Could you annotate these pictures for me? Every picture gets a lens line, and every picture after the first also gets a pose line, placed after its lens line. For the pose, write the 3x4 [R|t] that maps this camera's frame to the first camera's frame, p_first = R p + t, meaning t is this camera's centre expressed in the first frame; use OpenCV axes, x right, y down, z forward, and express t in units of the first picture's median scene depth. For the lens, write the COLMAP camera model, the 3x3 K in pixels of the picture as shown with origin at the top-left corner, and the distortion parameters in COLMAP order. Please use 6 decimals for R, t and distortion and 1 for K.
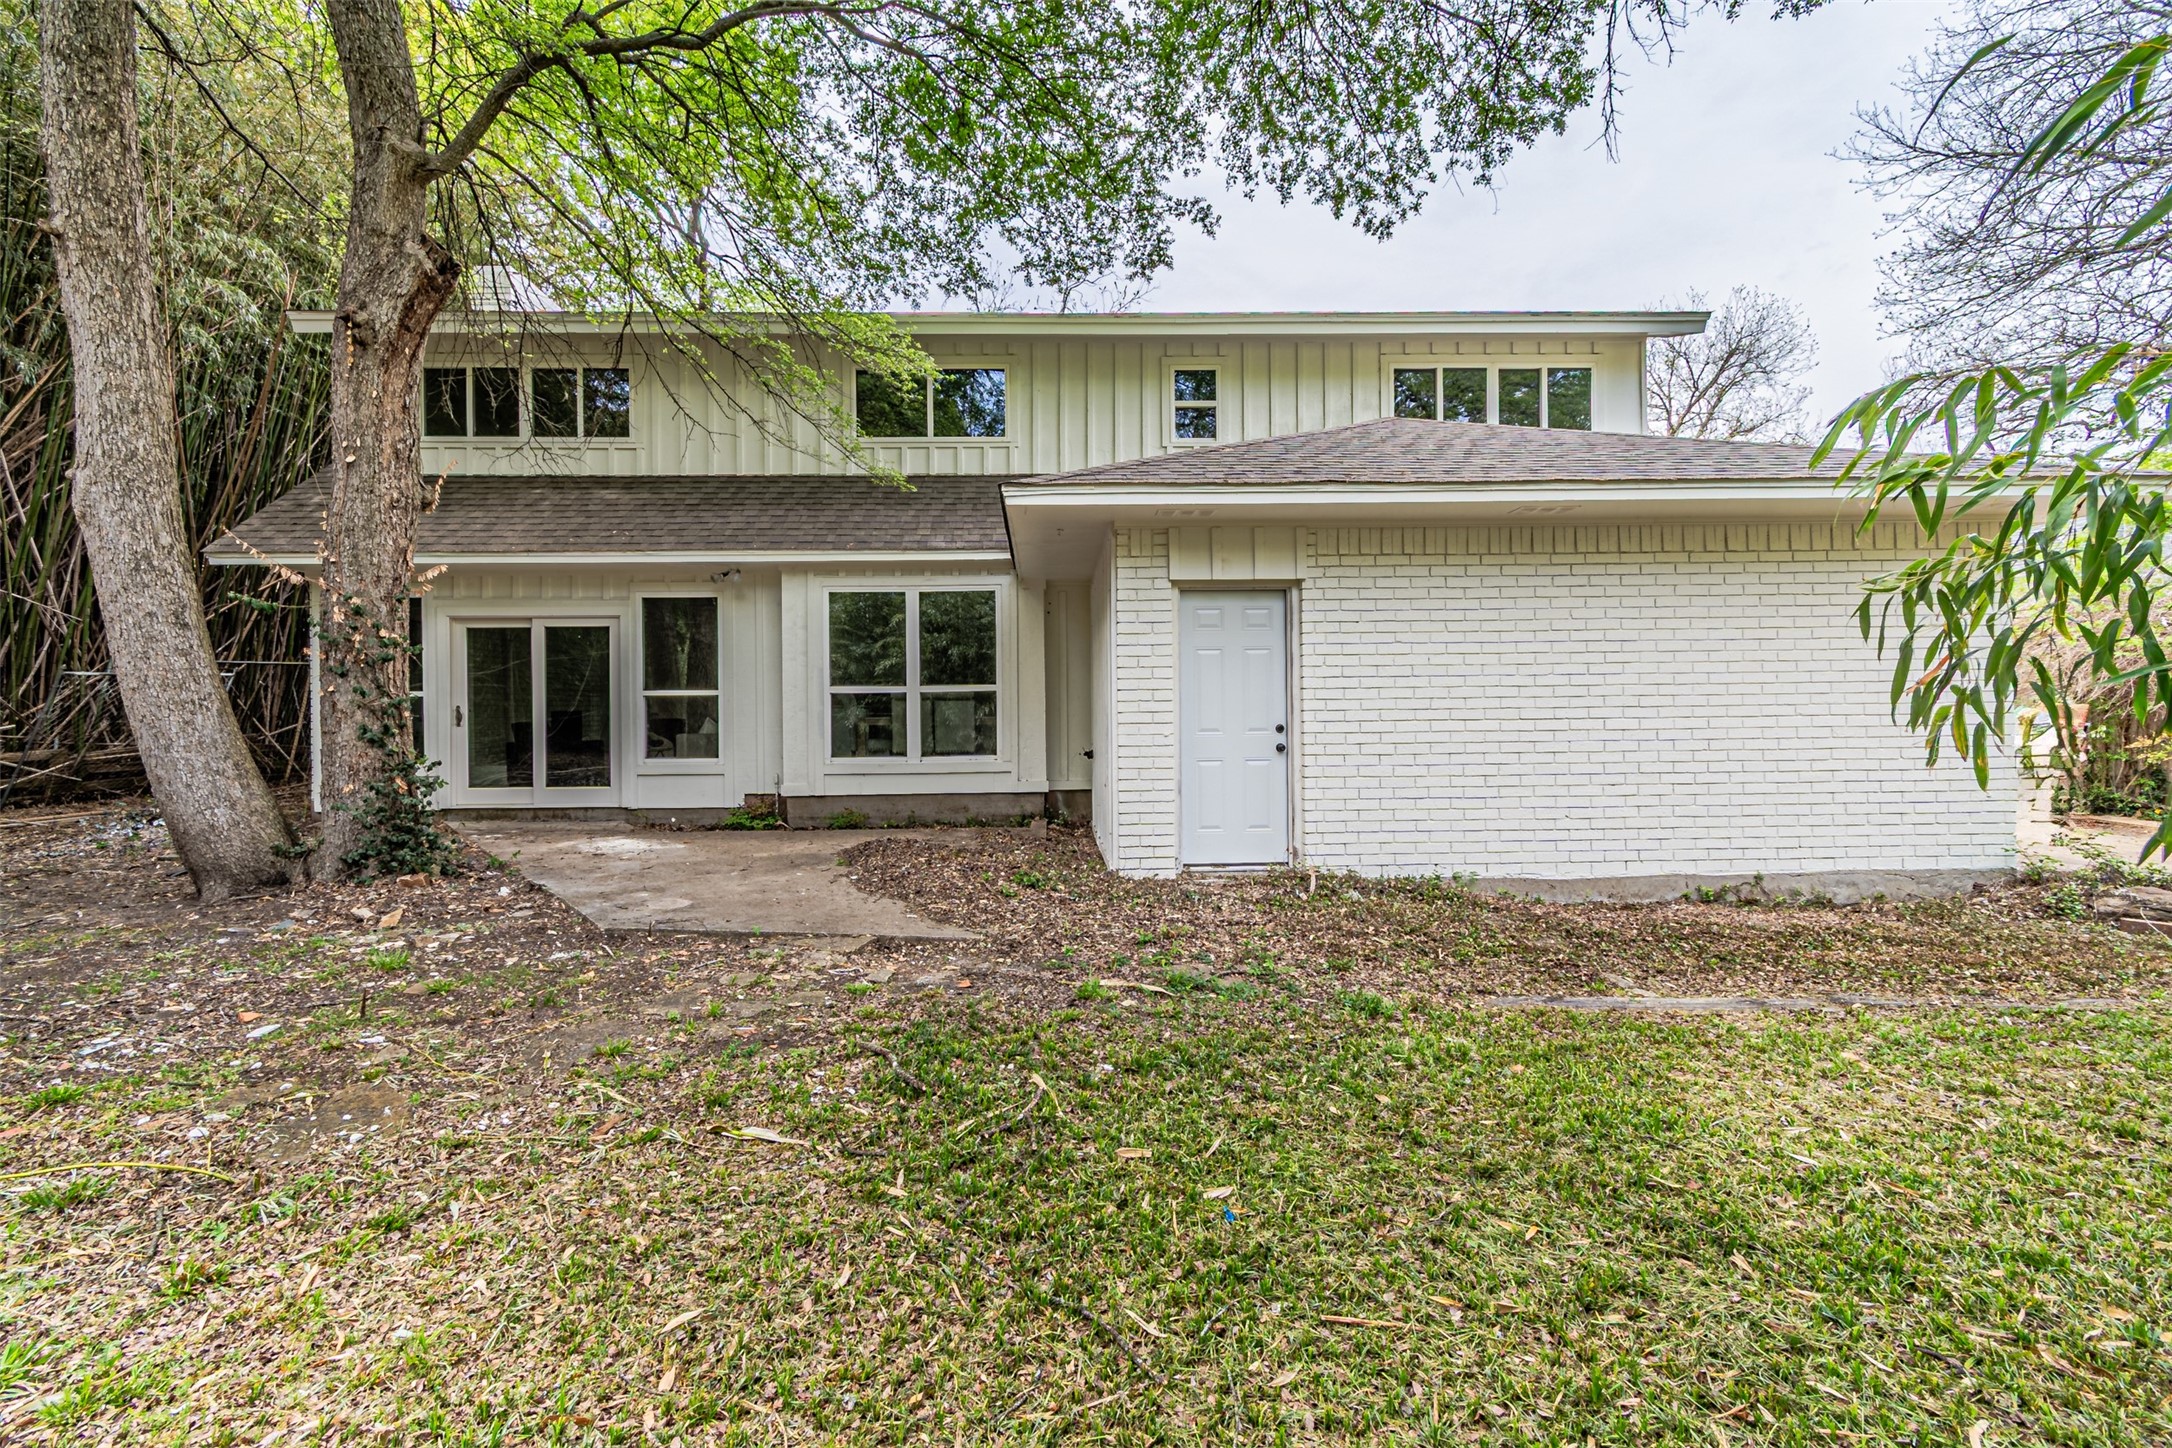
lens RADIAL K [[950.7, 0, 1064.0], [0, 950.7, 713.6], [0, 0, 1]] dist [0.002269, -0.000264]
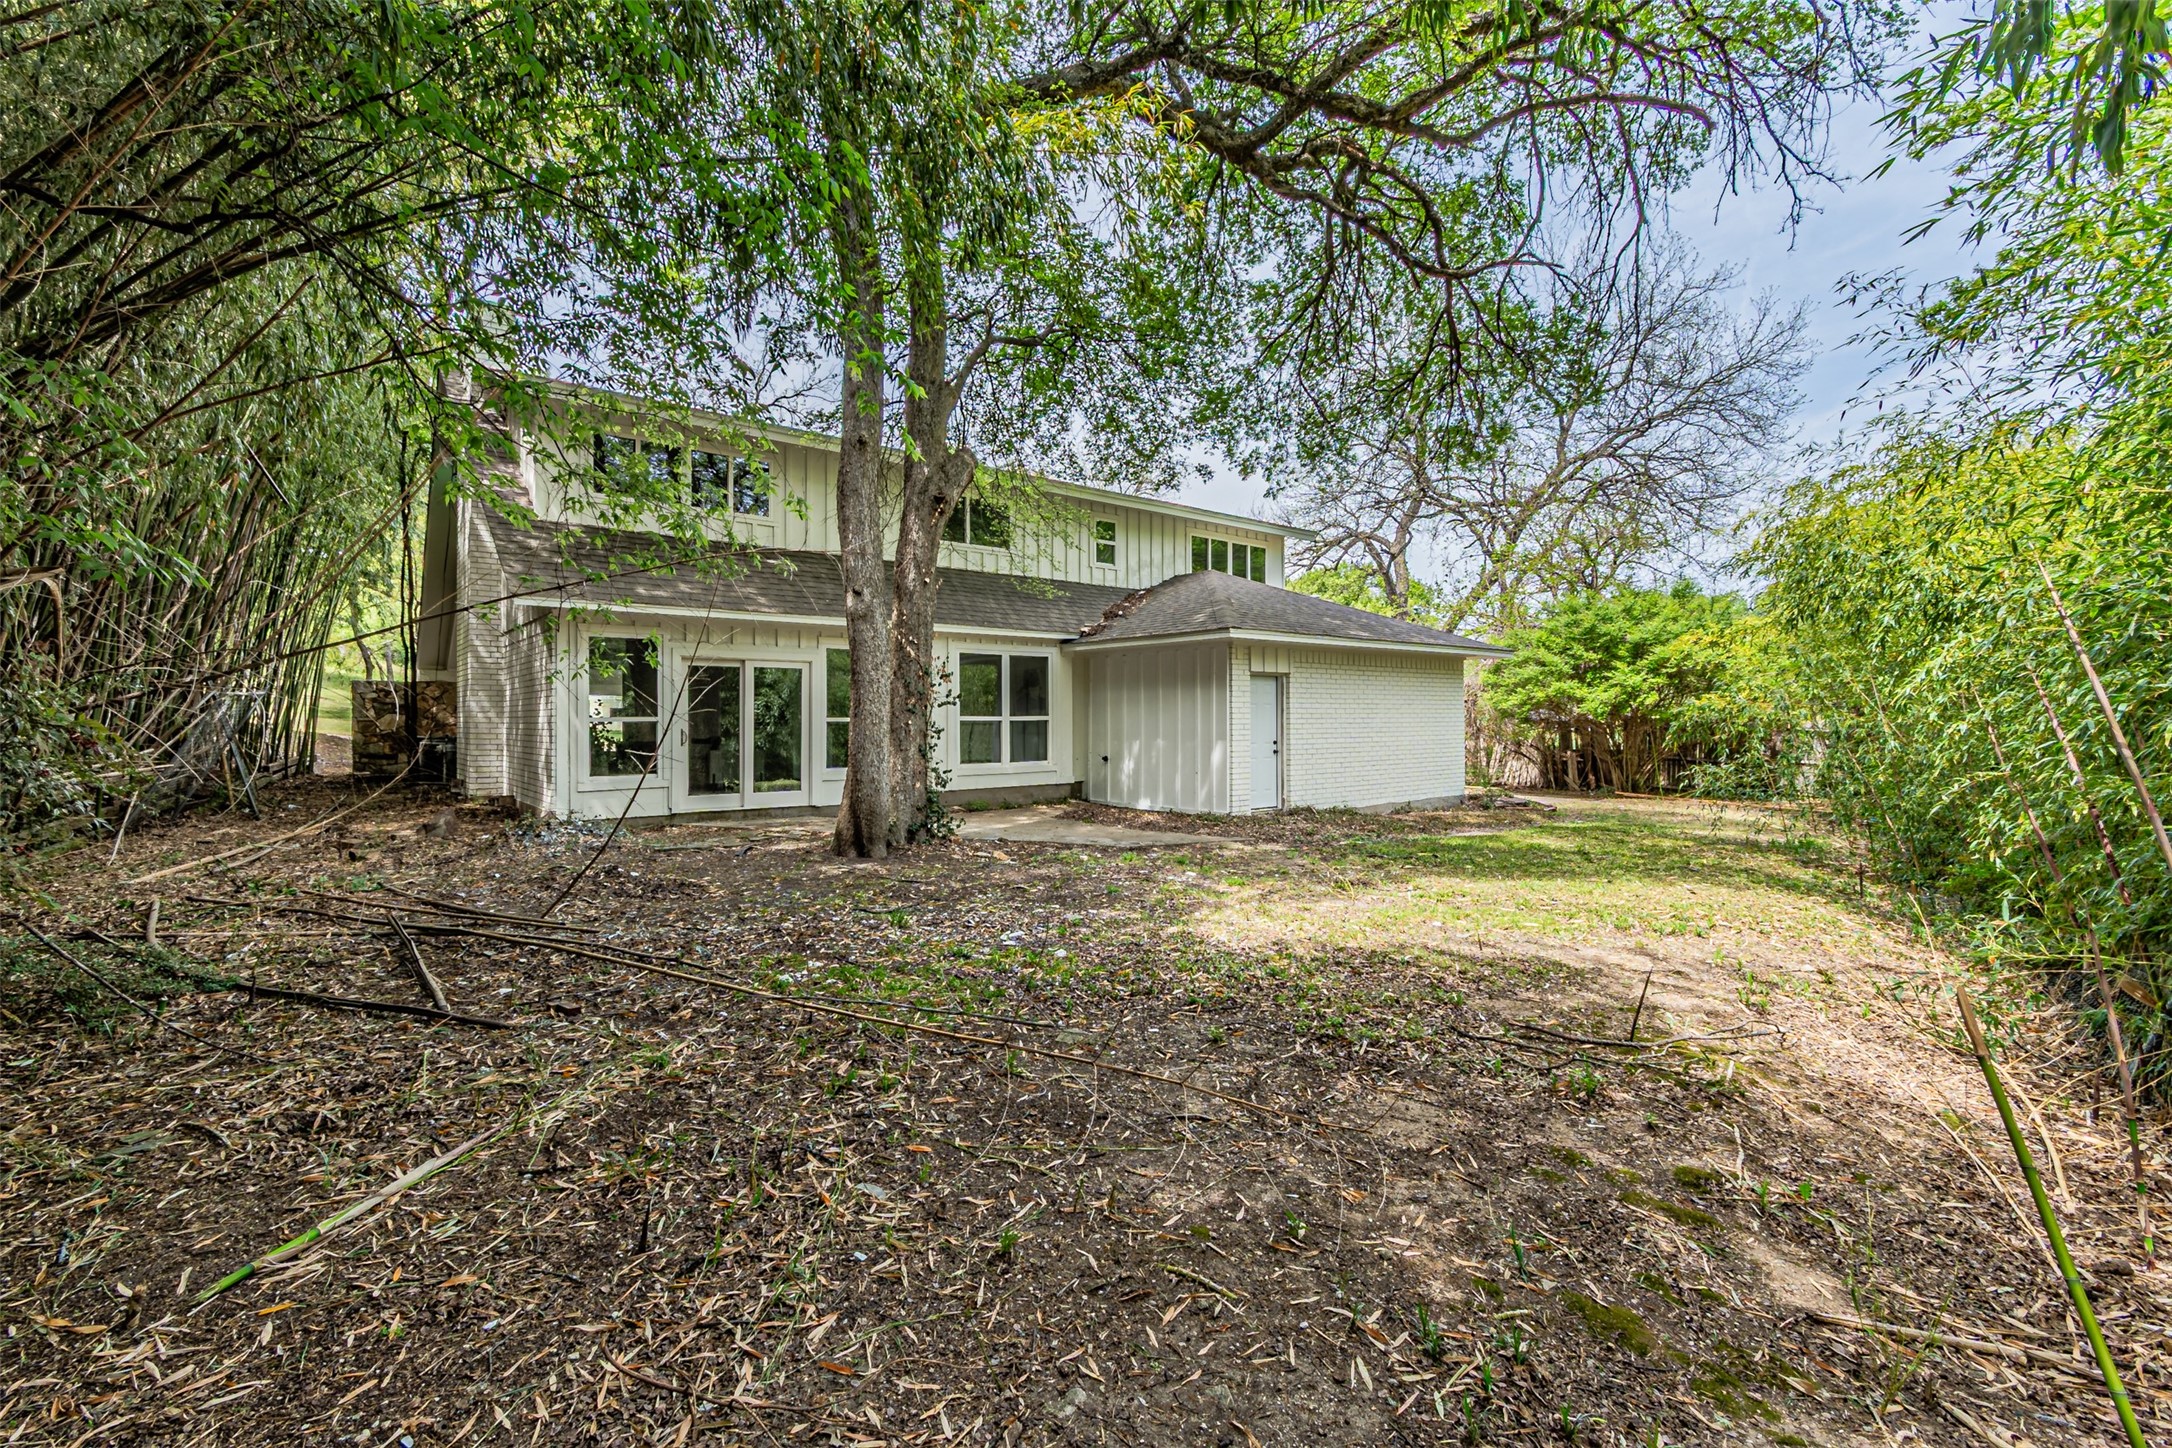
lens RADIAL K [[950.7, 0, 1064.0], [0, 950.7, 713.6], [0, 0, 1]] dist [0.002269, -0.000264]
pose [[0.780043, 0.009306, 0.625657, -1.046209], [-0.004318, 0.999946, -0.009490, -0.018851], [-0.625711, 0.004701, 0.780041, -0.257915]]
